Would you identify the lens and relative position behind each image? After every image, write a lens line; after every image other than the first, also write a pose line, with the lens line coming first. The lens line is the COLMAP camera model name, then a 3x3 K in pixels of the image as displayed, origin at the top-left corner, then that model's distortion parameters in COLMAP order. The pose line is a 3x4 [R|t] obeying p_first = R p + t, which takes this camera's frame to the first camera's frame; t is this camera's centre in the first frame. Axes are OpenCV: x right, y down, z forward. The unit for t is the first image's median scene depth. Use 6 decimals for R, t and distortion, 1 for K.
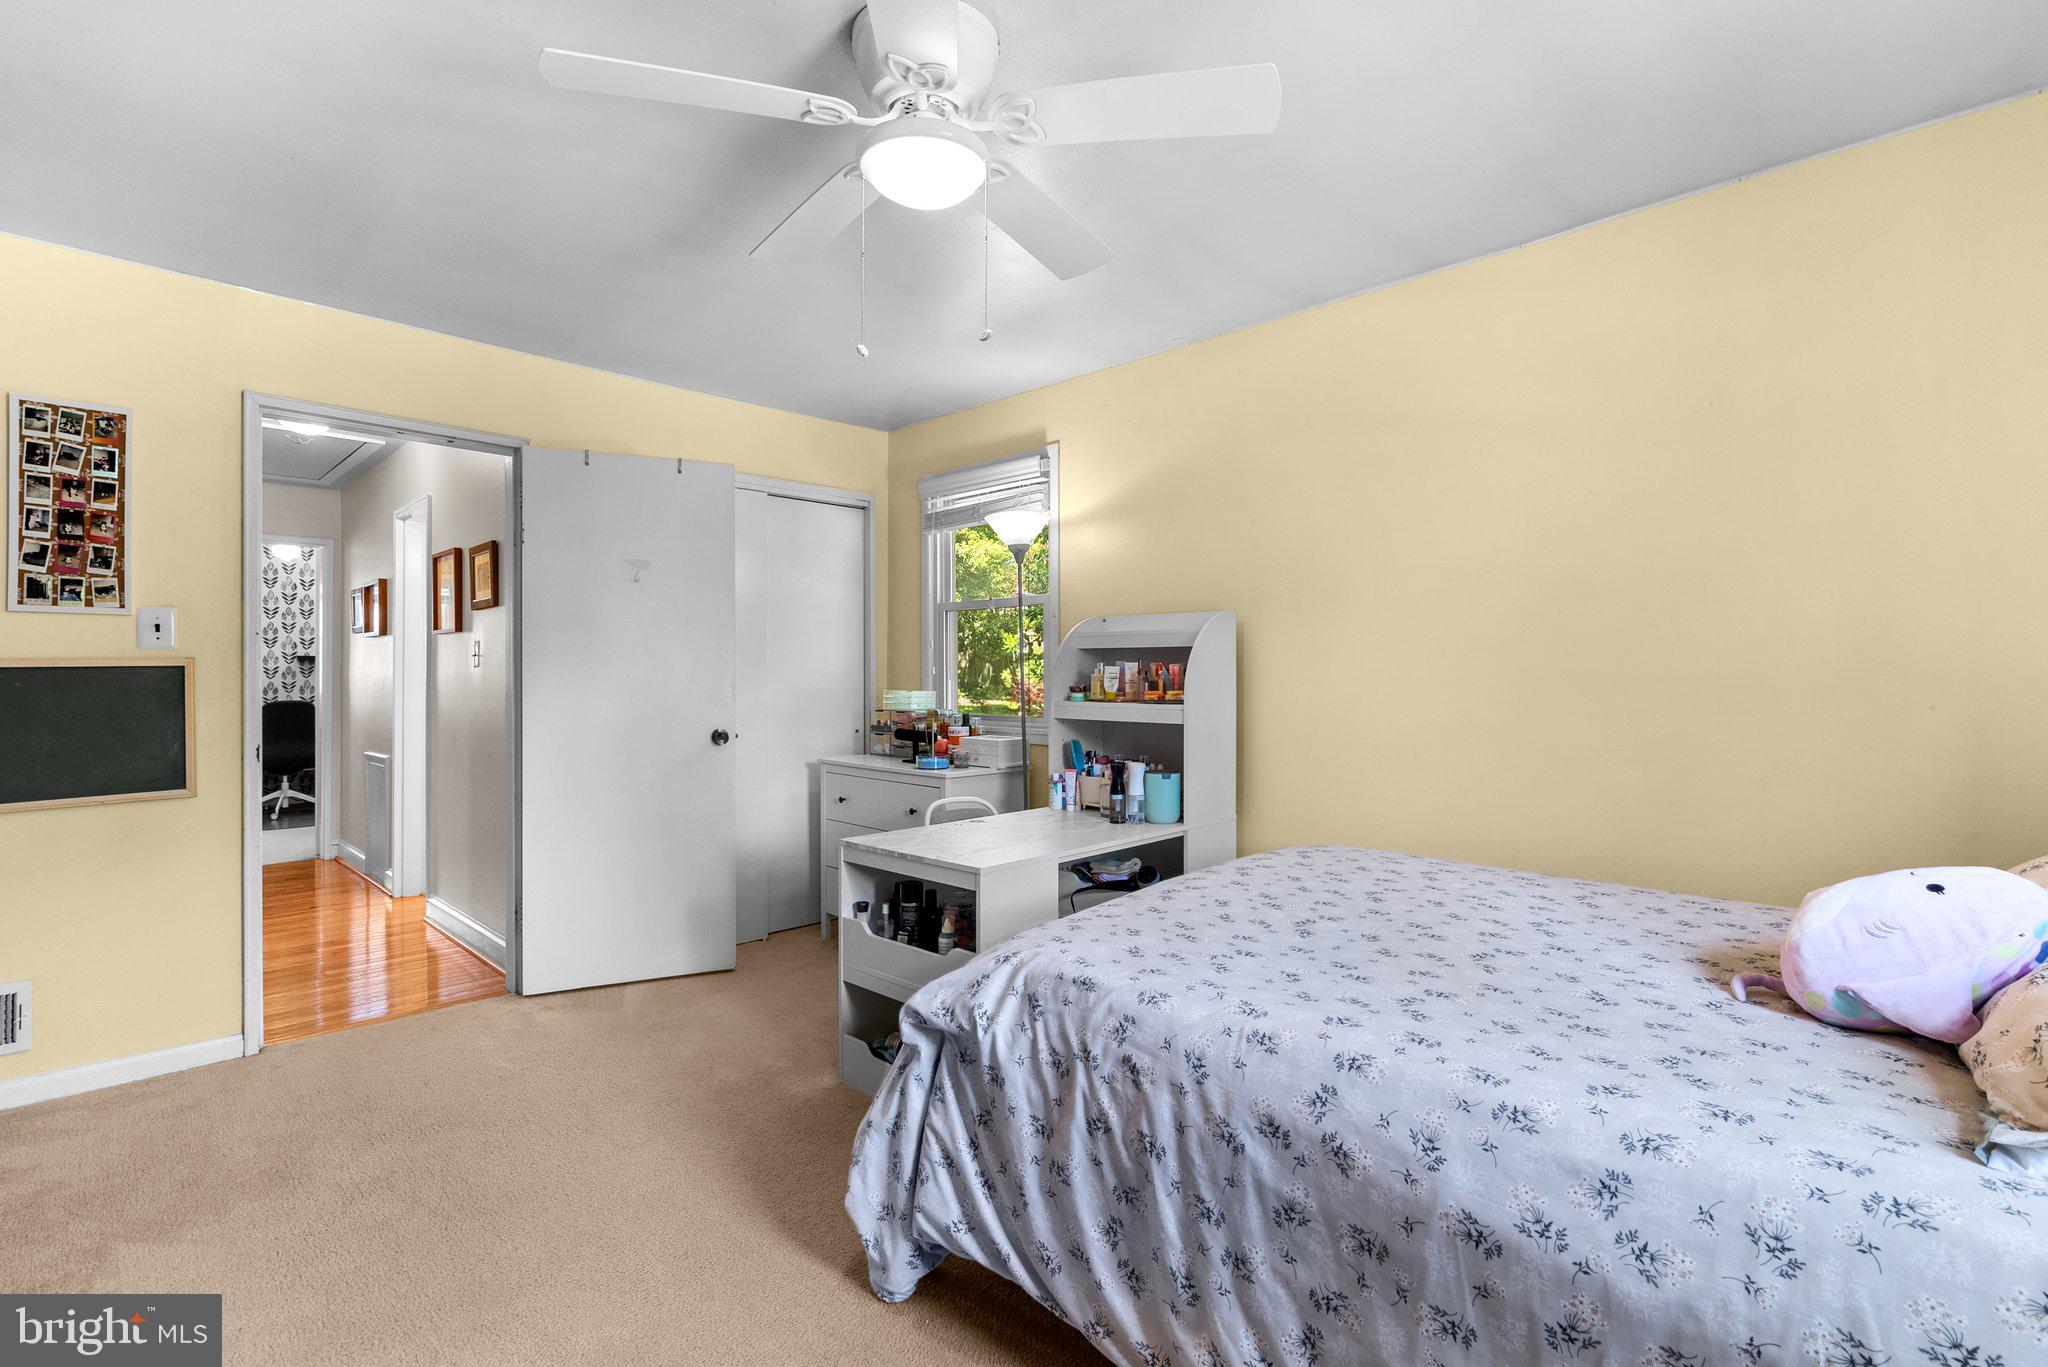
lens RADIAL K [[942.3, 0, 1020.4], [0, 942.3, 687.9], [0, 0, 1]] dist [-0.001491, 0.000514]
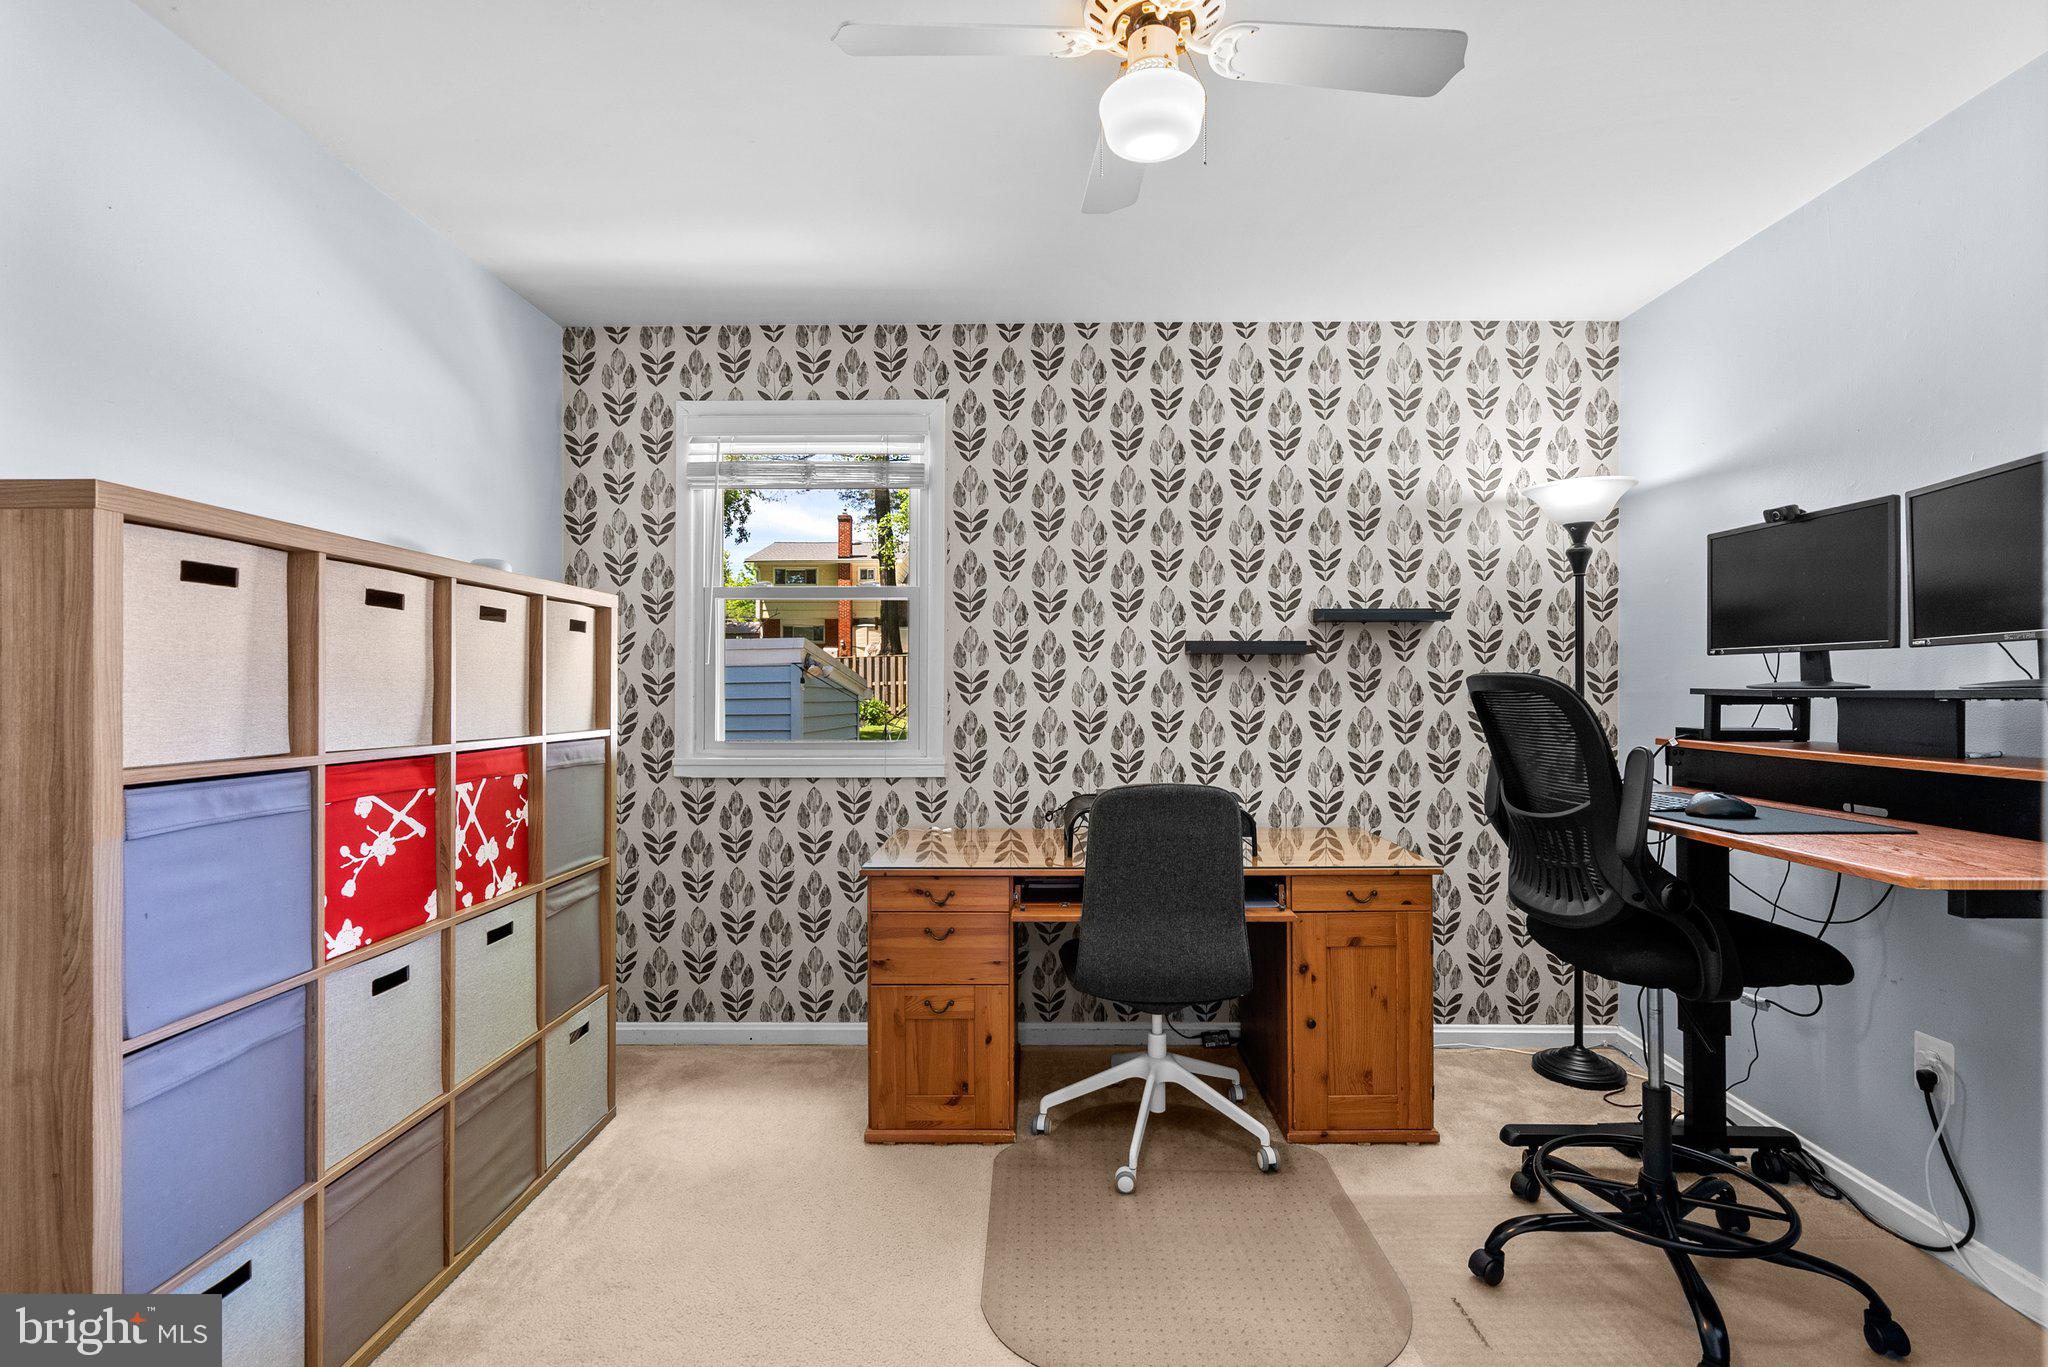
lens RADIAL K [[942.3, 0, 1020.4], [0, 942.3, 687.9], [0, 0, 1]] dist [-0.001491, 0.000514]
pose [[0.688965, -0.000578, -0.724794, -0.553288], [-0.001888, 0.999995, -0.002592, -0.015010], [0.724792, 0.003155, 0.688961, 0.709575]]
